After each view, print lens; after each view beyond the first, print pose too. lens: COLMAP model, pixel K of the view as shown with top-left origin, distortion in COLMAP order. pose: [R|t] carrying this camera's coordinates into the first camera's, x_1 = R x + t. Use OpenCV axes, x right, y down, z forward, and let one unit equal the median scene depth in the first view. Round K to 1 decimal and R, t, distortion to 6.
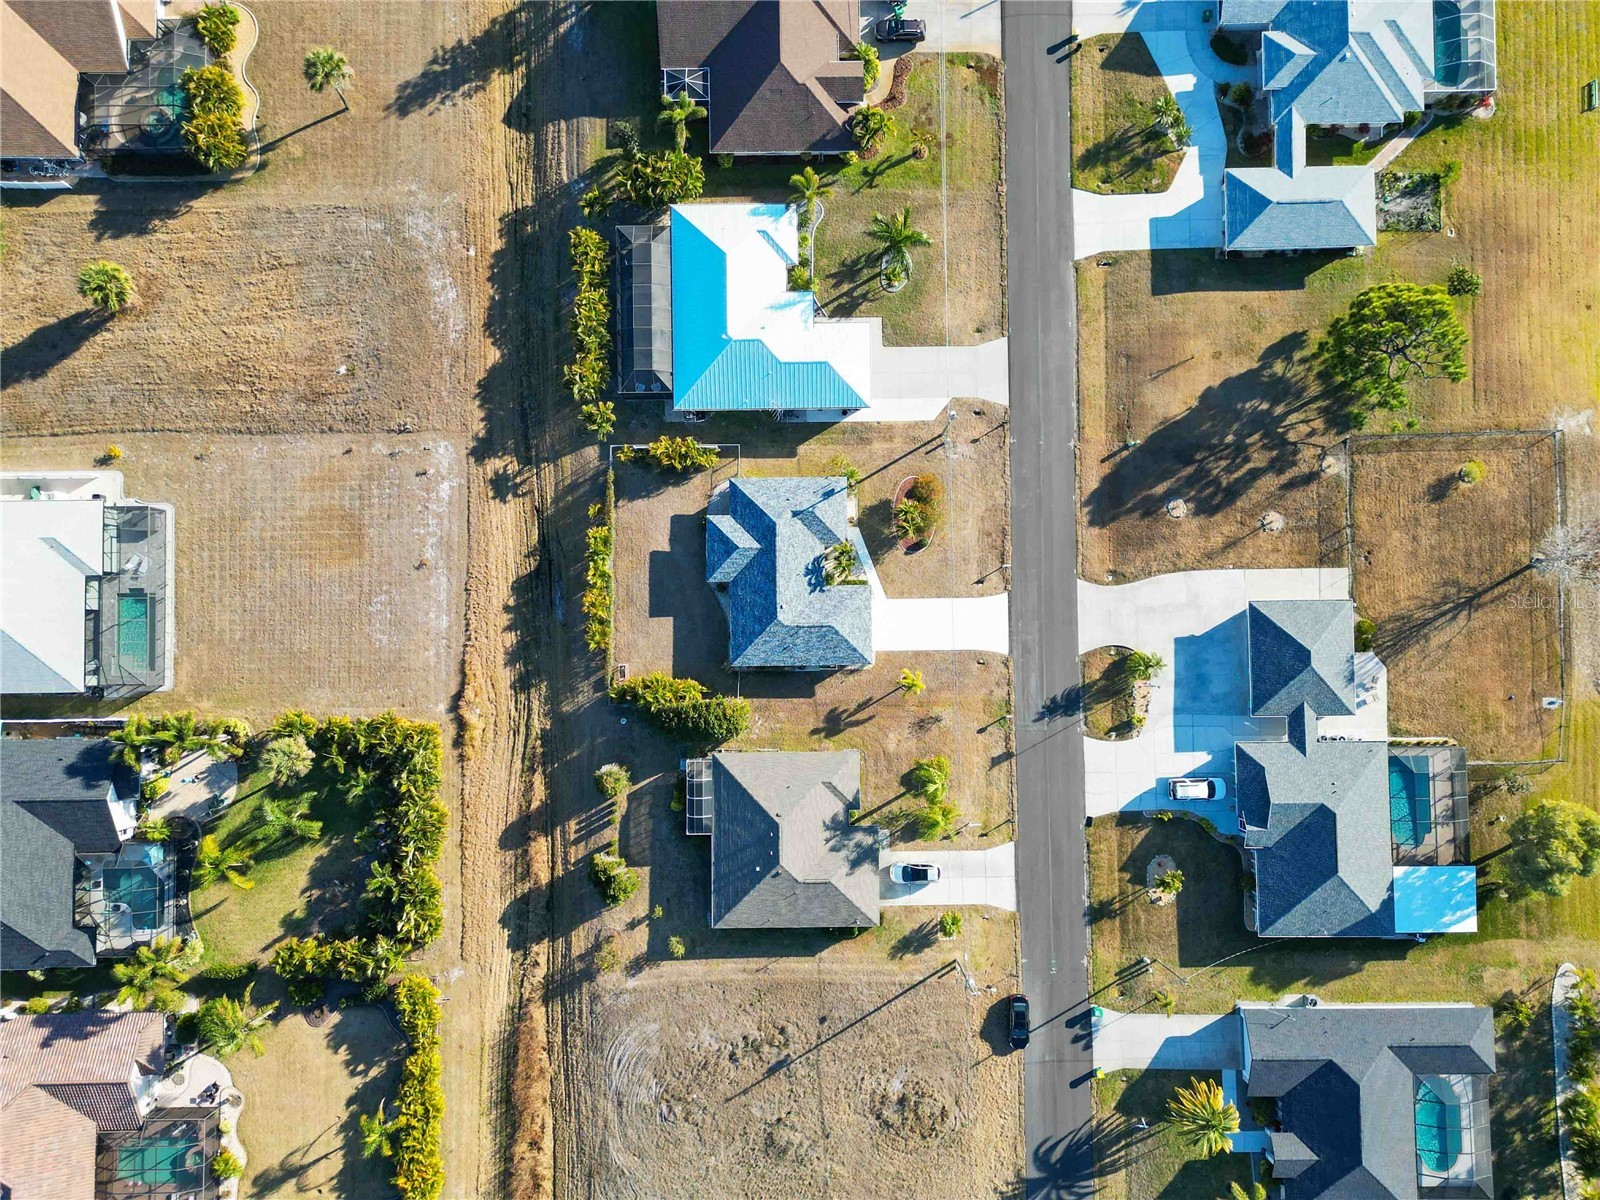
lens RADIAL K [[1120.5, 0, 800.0], [0, 1120.5, 600.0], [0, 0, 1]] dist [0.074144, -0.067727]
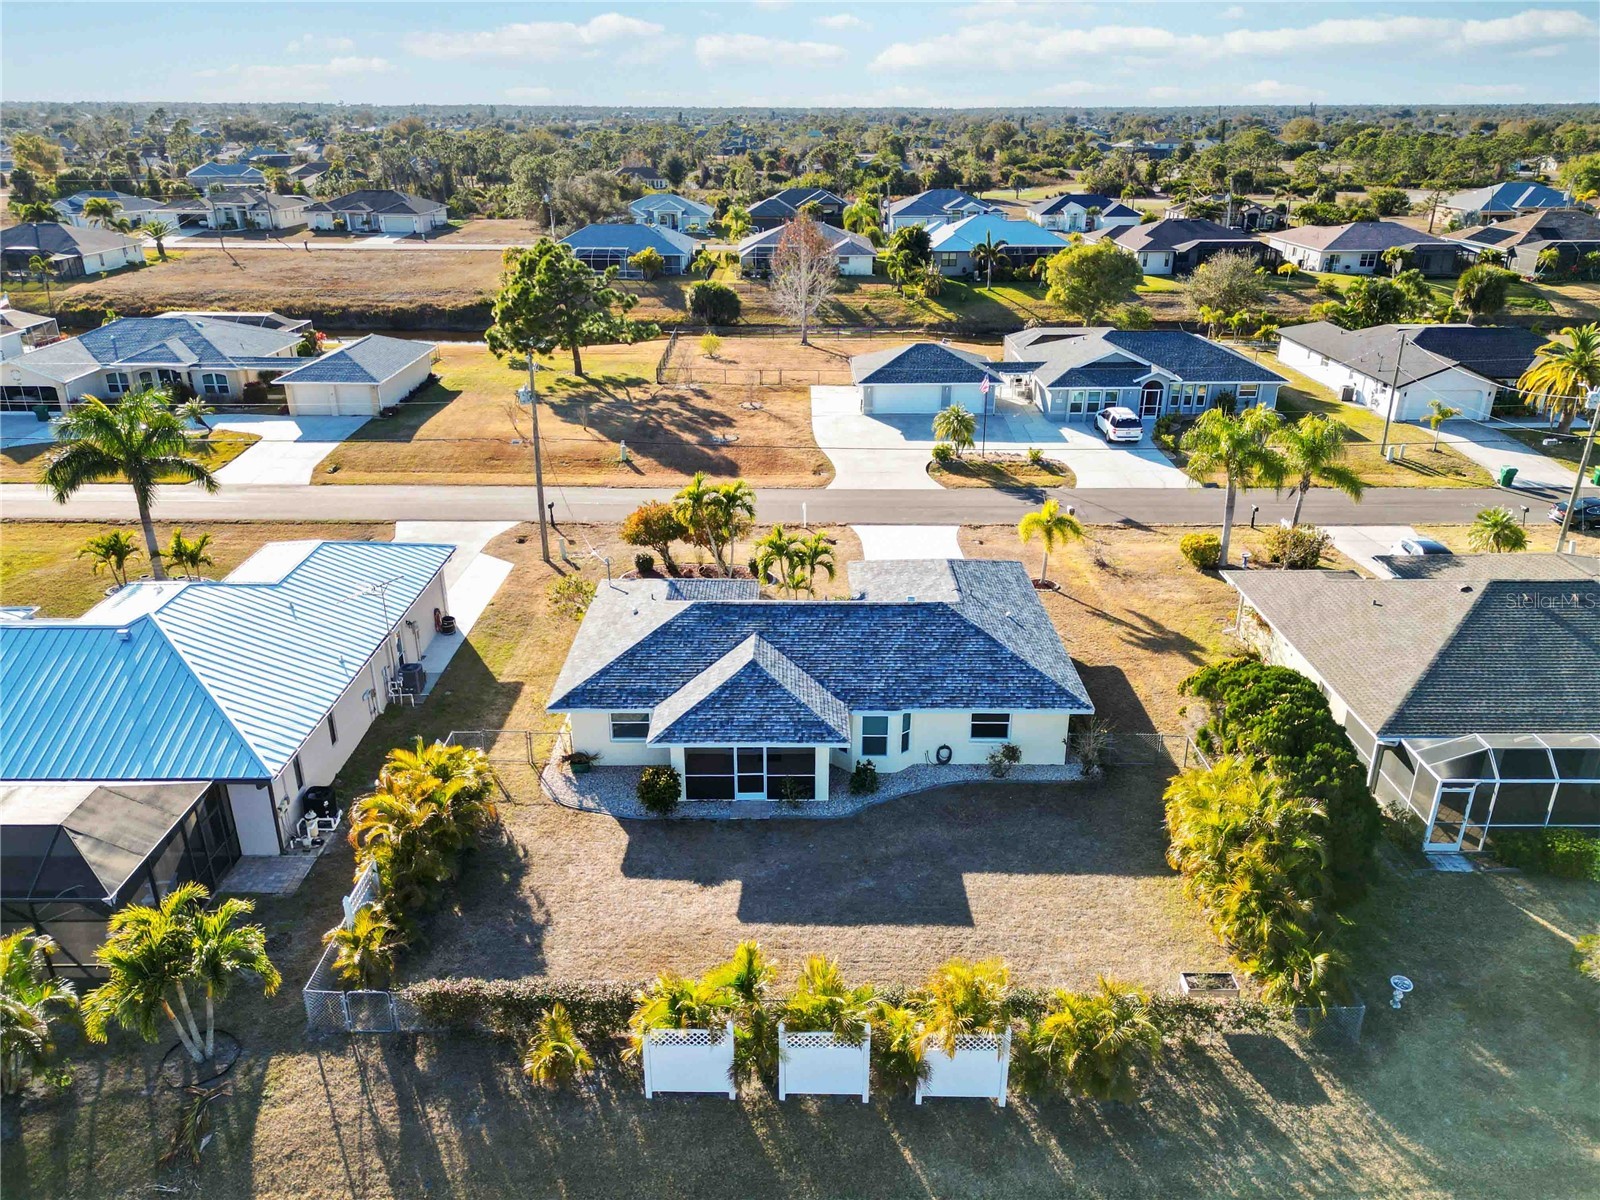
lens RADIAL K [[1121.7, 0, 795.9], [0, 1121.7, 625.2], [0, 0, 1]] dist [0.066424, -0.000806]
pose [[0.007850, -0.383550, 0.923487, -0.366092], [0.997978, 0.061262, 0.016960, -0.039497], [-0.063080, 0.921486, 0.383255, 0.827502]]
